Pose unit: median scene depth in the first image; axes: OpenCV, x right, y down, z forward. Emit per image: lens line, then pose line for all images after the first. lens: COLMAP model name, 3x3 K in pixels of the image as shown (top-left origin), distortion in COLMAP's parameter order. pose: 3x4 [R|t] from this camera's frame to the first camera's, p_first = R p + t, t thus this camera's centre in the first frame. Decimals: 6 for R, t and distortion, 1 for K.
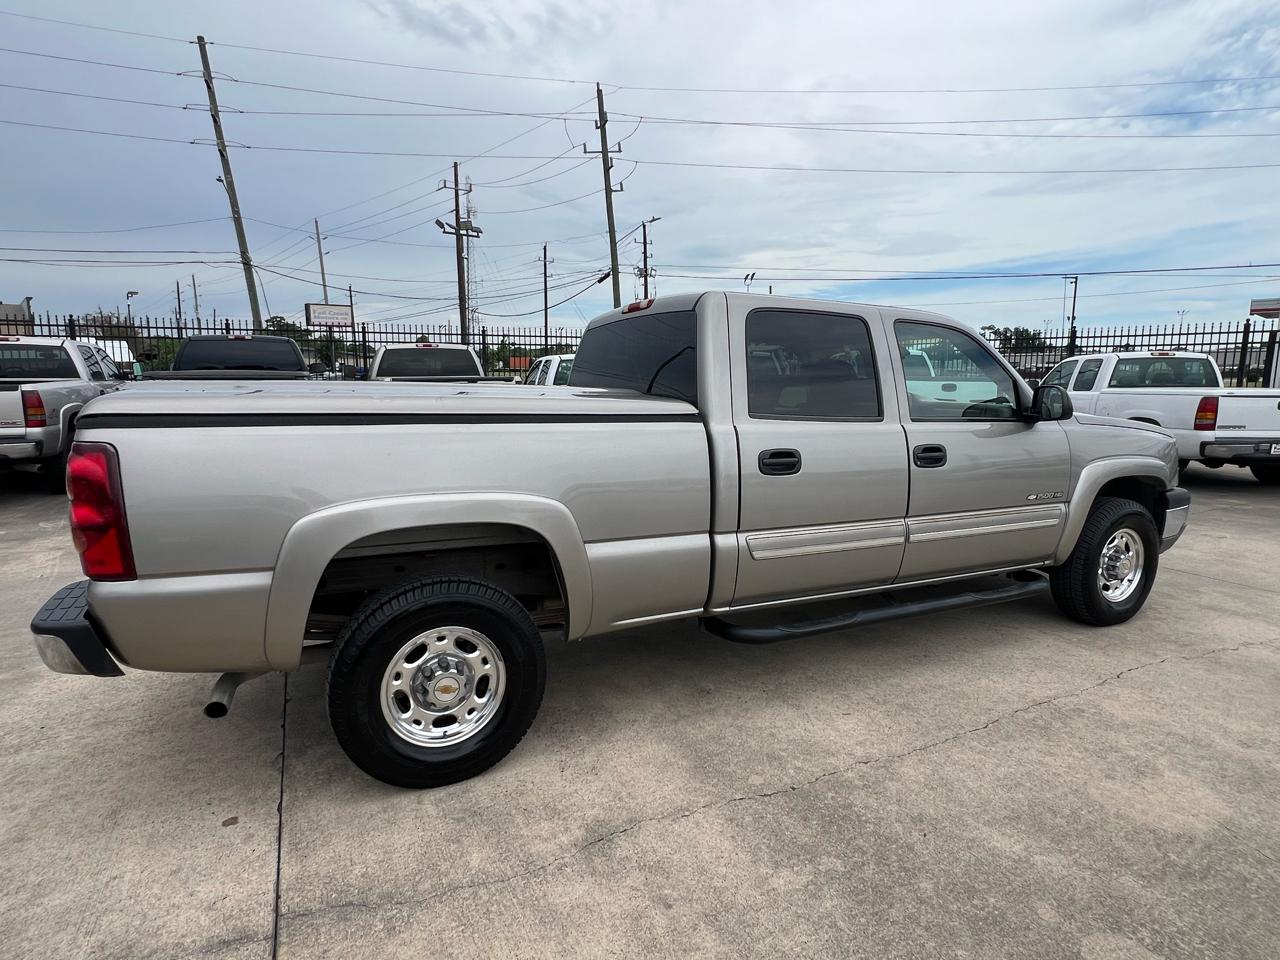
lens RADIAL K [[711.6, 0, 634.8], [0, 711.6, 477.4], [0, 0, 1]] dist [-0.006709, 0.002397]
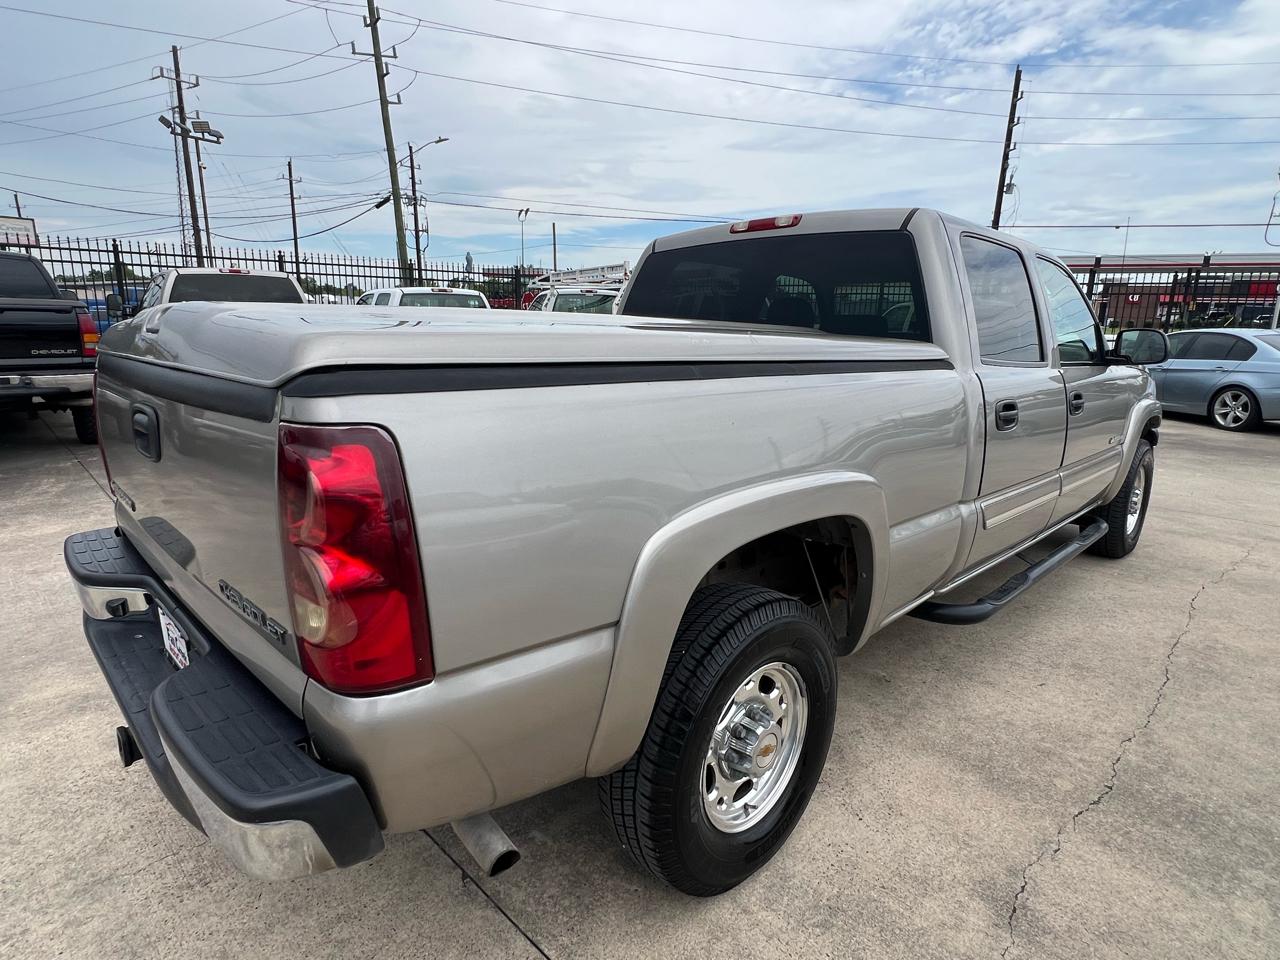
lens RADIAL K [[711.6, 0, 634.8], [0, 711.6, 477.4], [0, 0, 1]] dist [-0.006709, 0.002397]
pose [[0.947122, -0.055991, 0.315950, -0.055531], [0.030316, 0.995868, 0.085605, -0.003739], [-0.319438, -0.071500, 0.944906, 0.035719]]
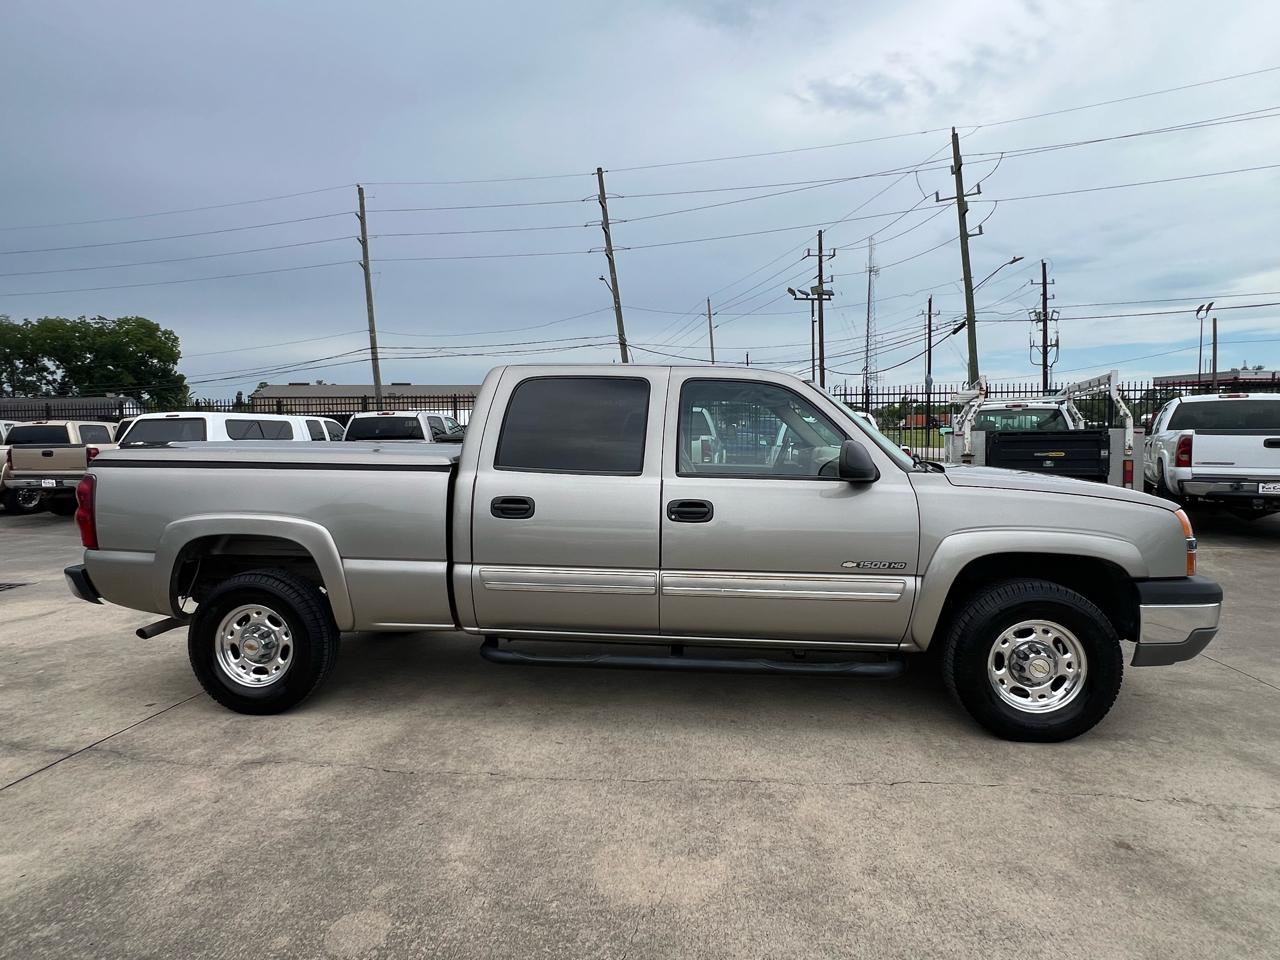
lens RADIAL K [[711.3, 0, 634.4], [0, 711.3, 481.5], [0, 0, 1]] dist [-0.001616, -0.003494]
pose [[0.850619, 0.023969, -0.525235, 0.109492], [-0.064055, 0.996243, -0.058274, -0.000971], [0.521865, 0.083213, 0.848959, 0.012109]]
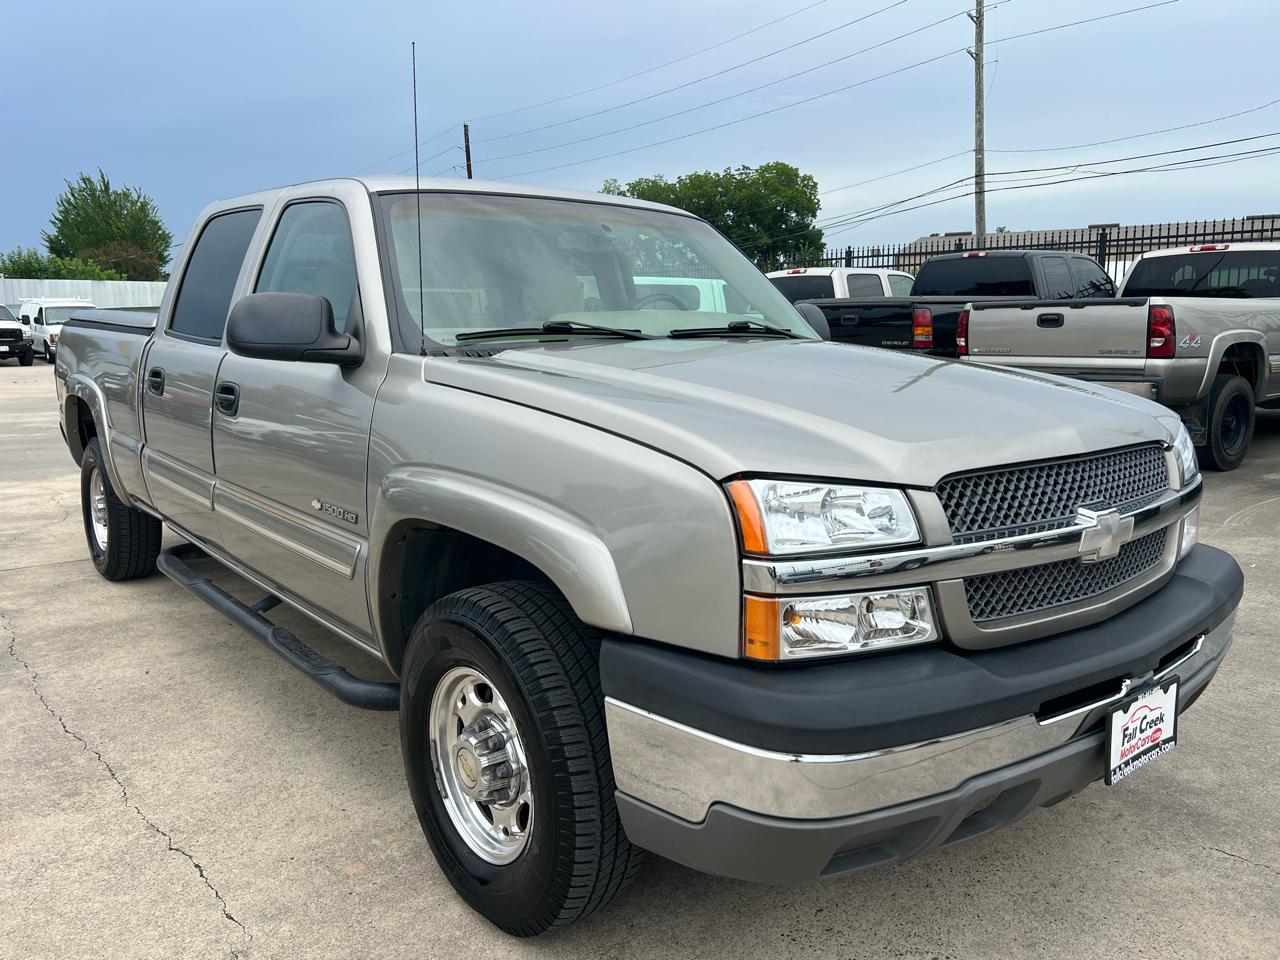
lens RADIAL K [[990.7, 0, 639.0], [0, 990.7, 473.8], [0, 0, 1]] dist [0.046291, -0.056955]
pose [[0.241255, 0.151844, -0.958509, 0.183228], [-0.130539, 0.983785, 0.122991, -0.016334], [0.961642, 0.095451, 0.257164, 0.142705]]
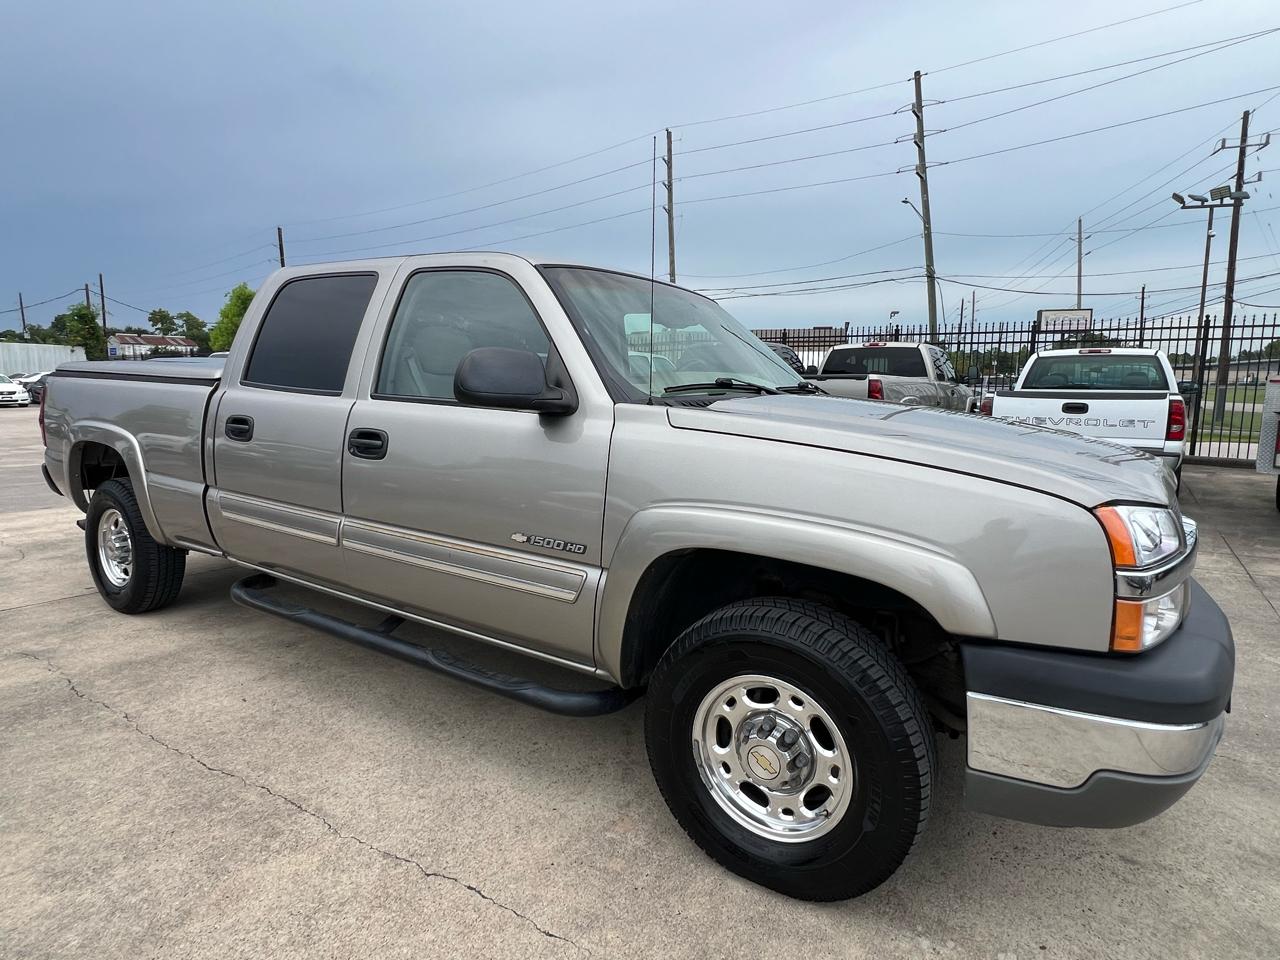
lens RADIAL K [[711.6, 0, 634.8], [0, 711.6, 477.4], [0, 0, 1]] dist [-0.006709, 0.002397]
pose [[0.521006, 0.120219, -0.845045, 0.152341], [-0.134942, 0.989182, 0.057527, -0.009588], [0.842819, 0.084060, 0.531592, 0.104418]]
